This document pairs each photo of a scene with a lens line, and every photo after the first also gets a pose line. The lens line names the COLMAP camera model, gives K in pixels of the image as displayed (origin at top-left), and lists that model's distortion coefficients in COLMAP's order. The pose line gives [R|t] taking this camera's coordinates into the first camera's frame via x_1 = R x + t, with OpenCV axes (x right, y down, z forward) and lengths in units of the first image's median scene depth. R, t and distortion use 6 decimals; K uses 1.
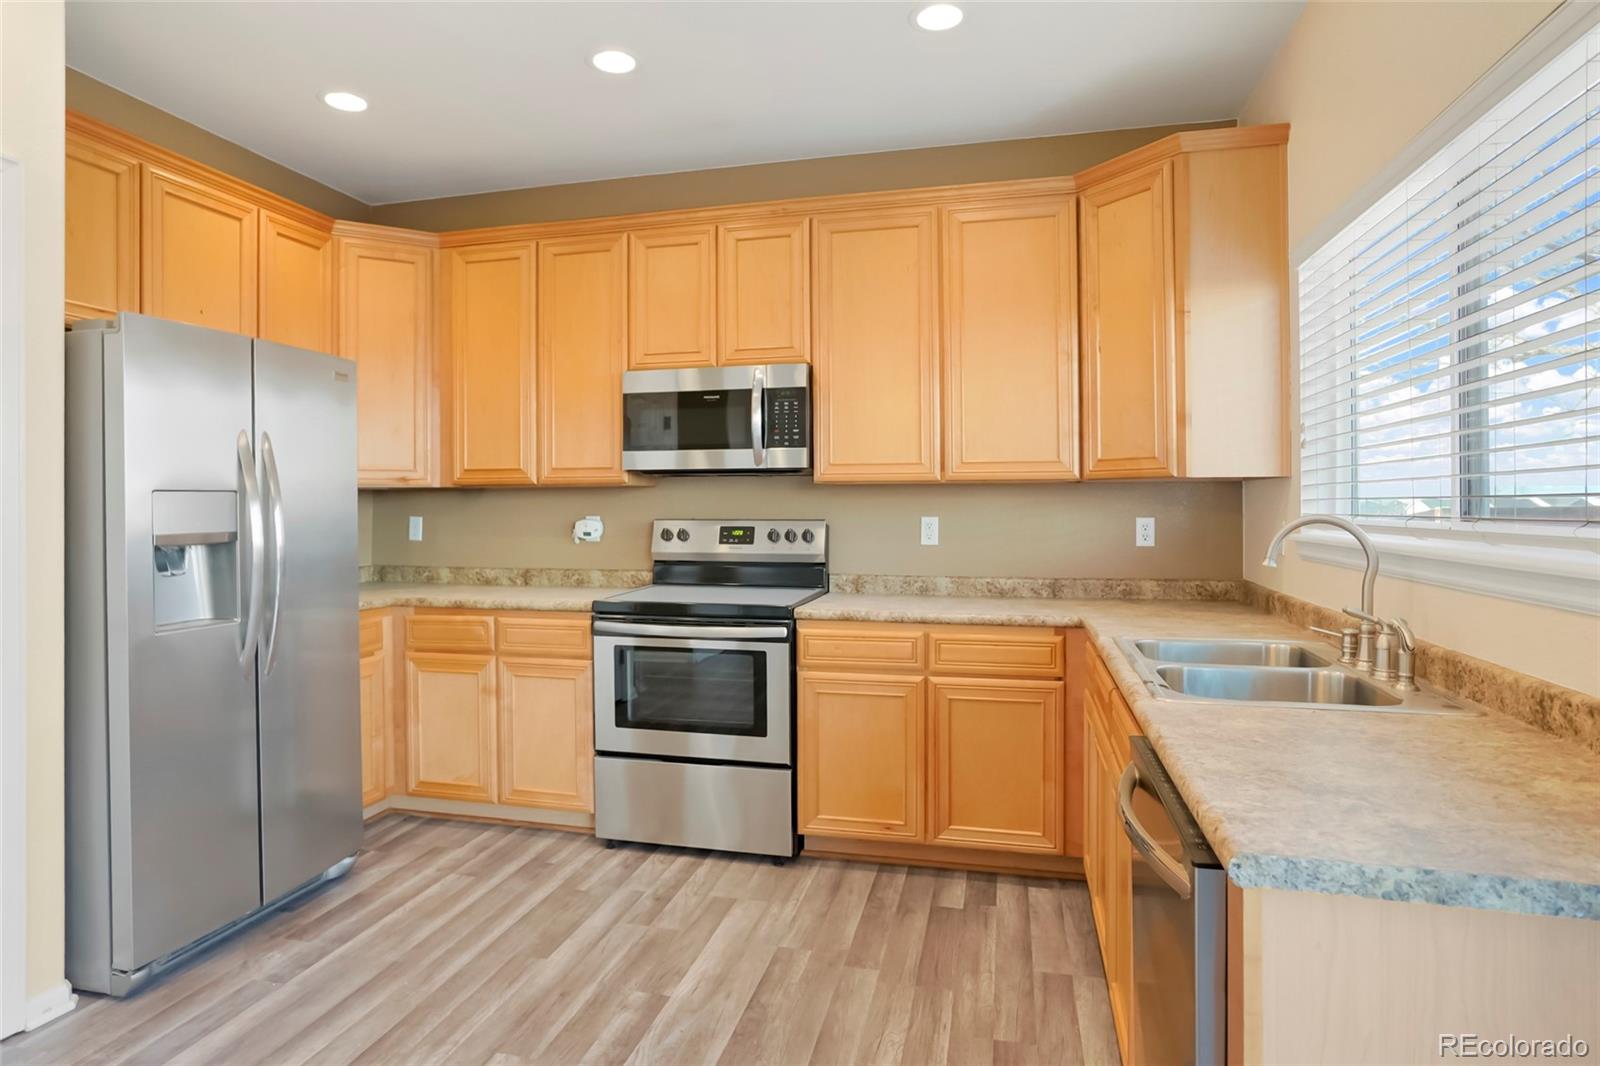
lens RADIAL K [[877.8, 0, 803.5], [0, 877.8, 503.7], [0, 0, 1]] dist [-0.046682, 0.001113]
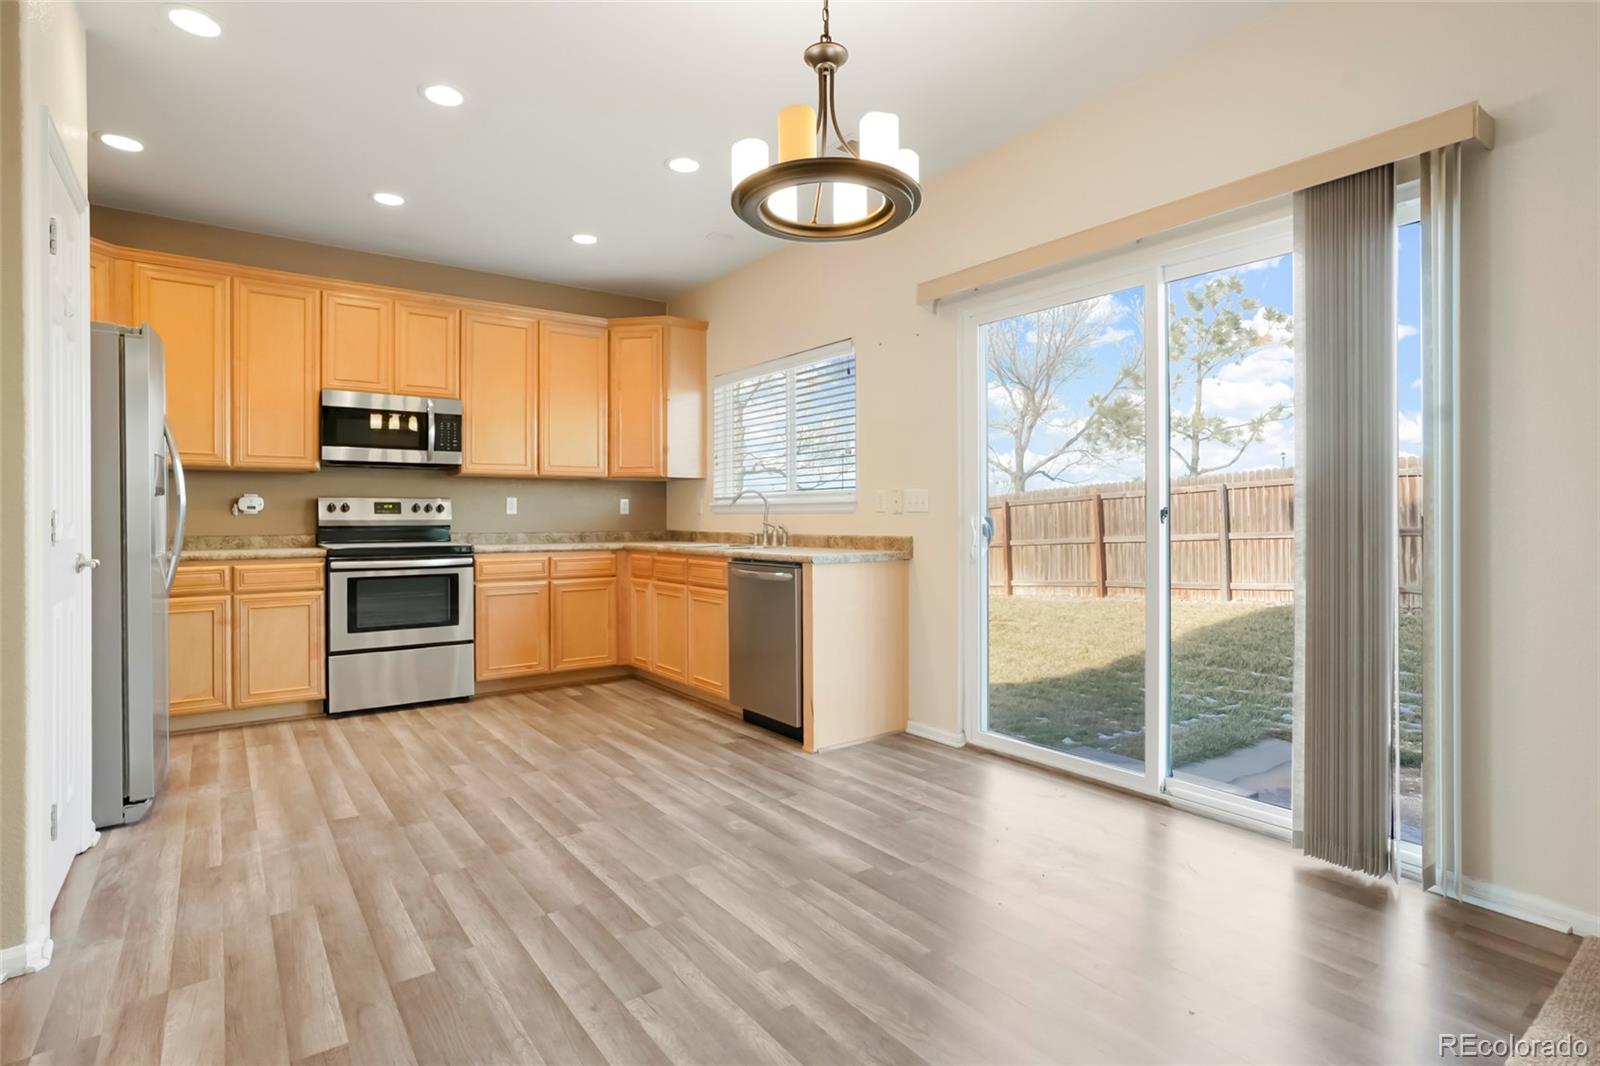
lens RADIAL K [[790.2, 0, 781.8], [0, 790.2, 521.4], [0, 0, 1]] dist [-0.055790, 0.031082]
pose [[0.651064, -0.001671, 0.759021, -0.711462], [0.000472, 0.999998, 0.001796, 0.062755], [-0.759023, -0.000811, 0.651063, -0.398260]]
